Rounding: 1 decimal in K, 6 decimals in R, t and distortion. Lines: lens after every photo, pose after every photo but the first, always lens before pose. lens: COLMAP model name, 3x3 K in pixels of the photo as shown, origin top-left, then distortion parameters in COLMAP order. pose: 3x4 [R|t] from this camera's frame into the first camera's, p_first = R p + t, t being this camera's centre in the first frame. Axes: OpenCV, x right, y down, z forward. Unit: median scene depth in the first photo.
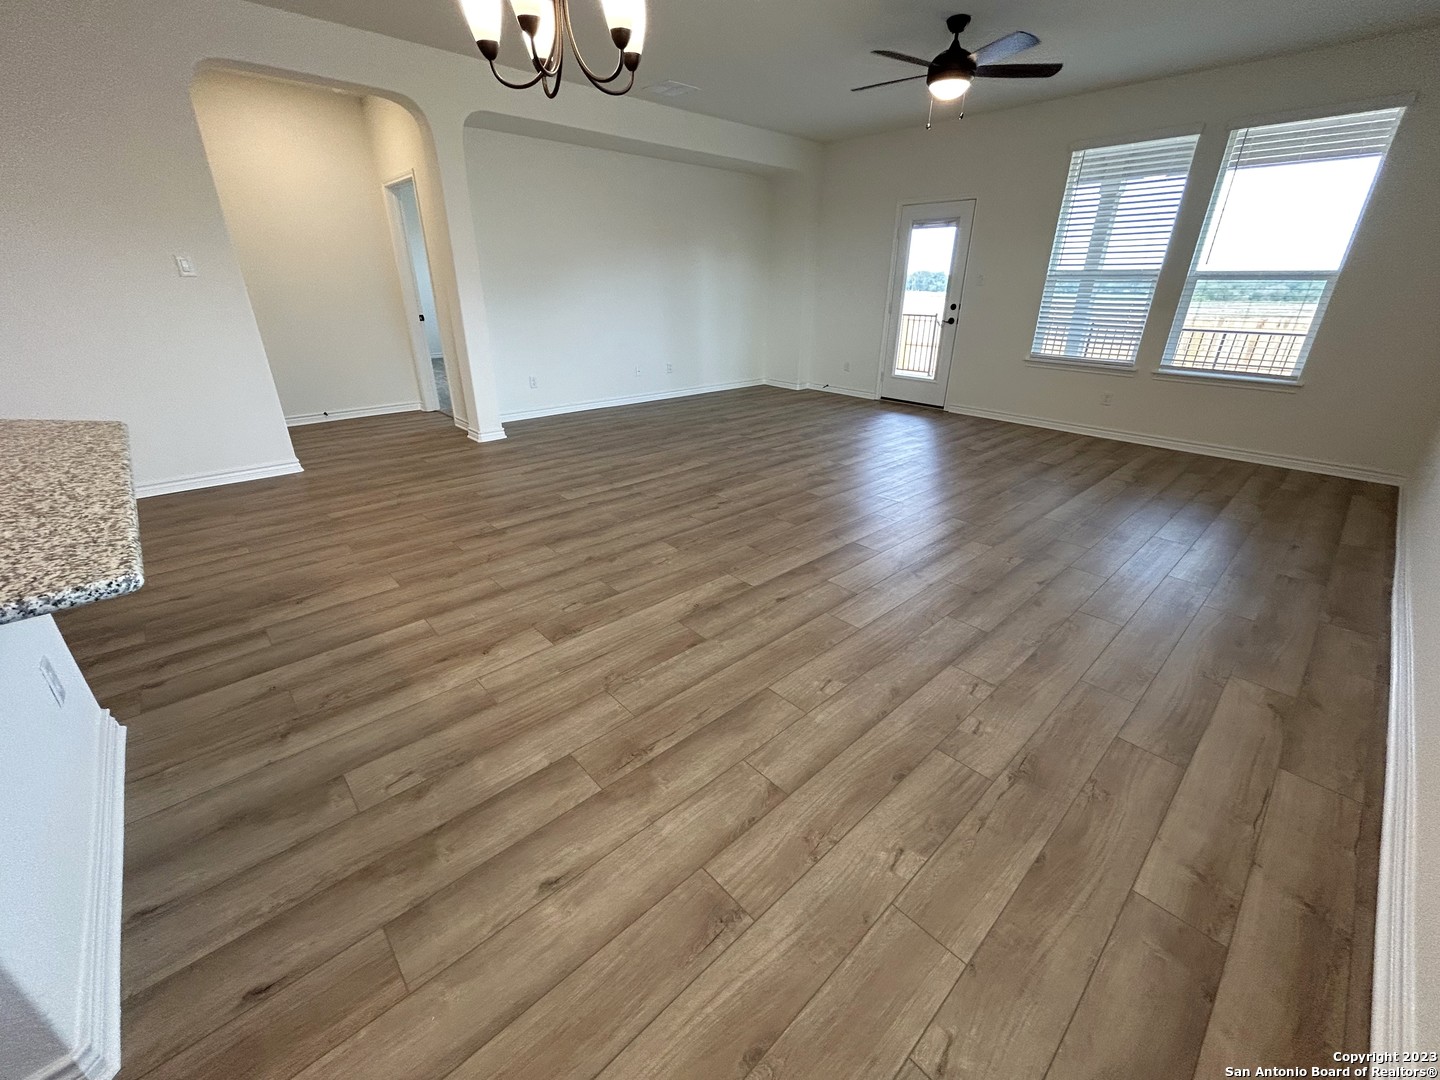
lens RADIAL K [[585.3, 0, 718.9], [0, 585.3, 535.6], [0, 0, 1]] dist [-0.001838, -0.000663]
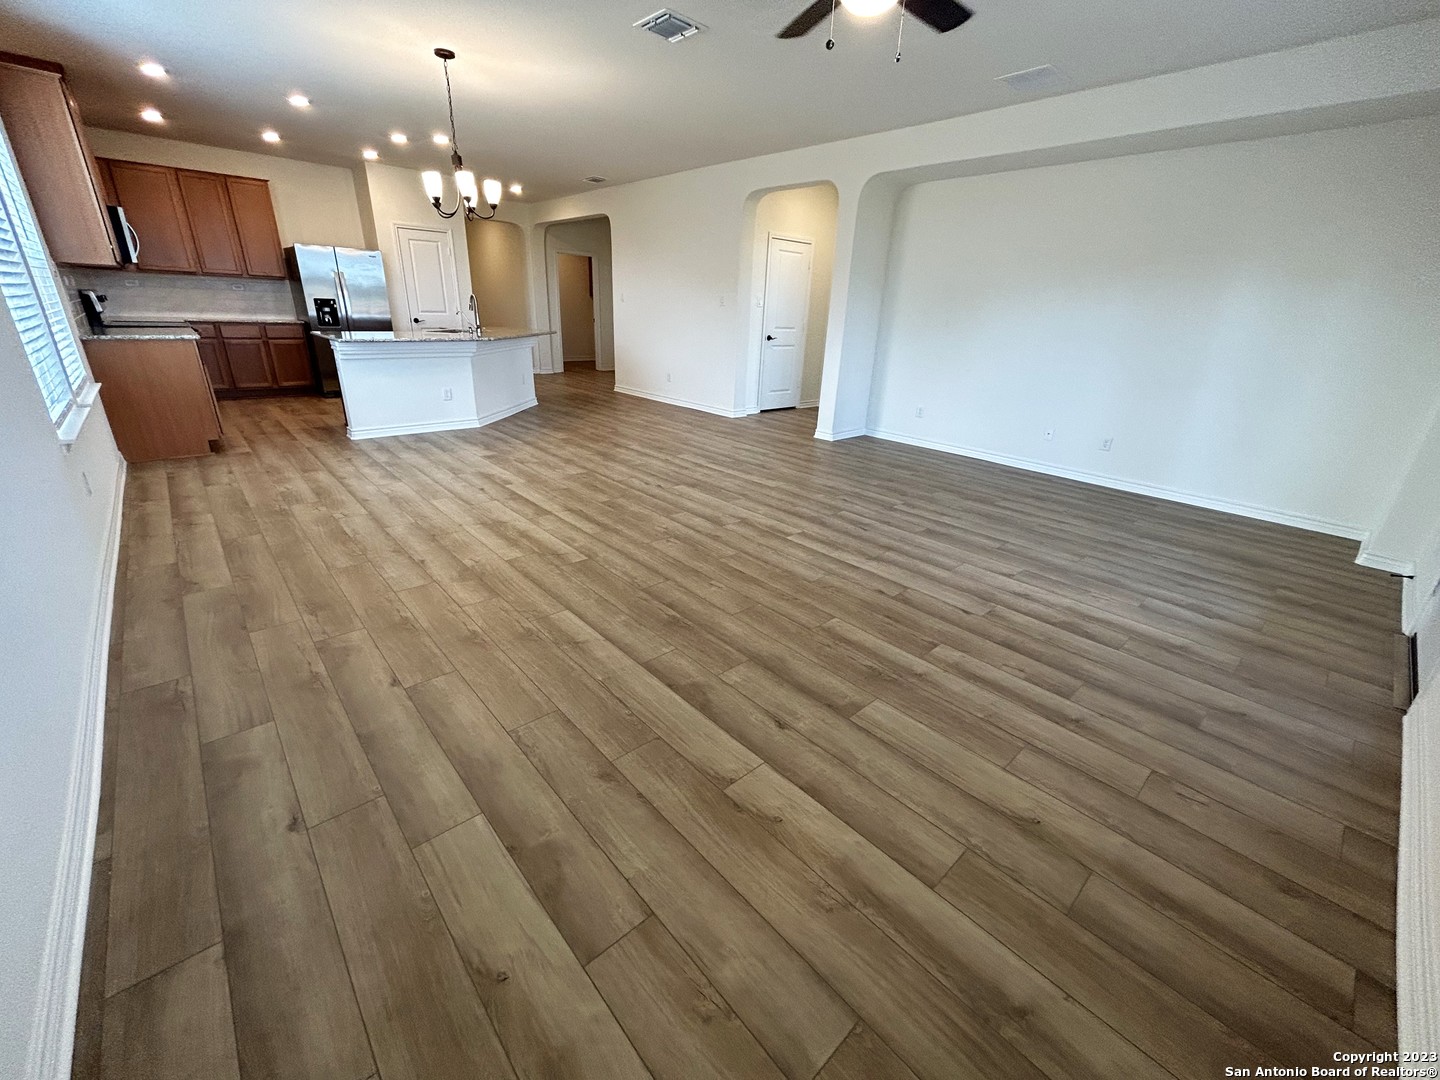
lens RADIAL K [[585.3, 0, 718.6], [0, 585.3, 541.1], [0, 0, 1]] dist [-0.001838, -0.000663]
pose [[-0.009378, 0.364630, -0.931105, 1.204503], [-0.435266, 0.836815, 0.332089, -0.428659], [0.900253, 0.408393, 0.150864, 1.028796]]
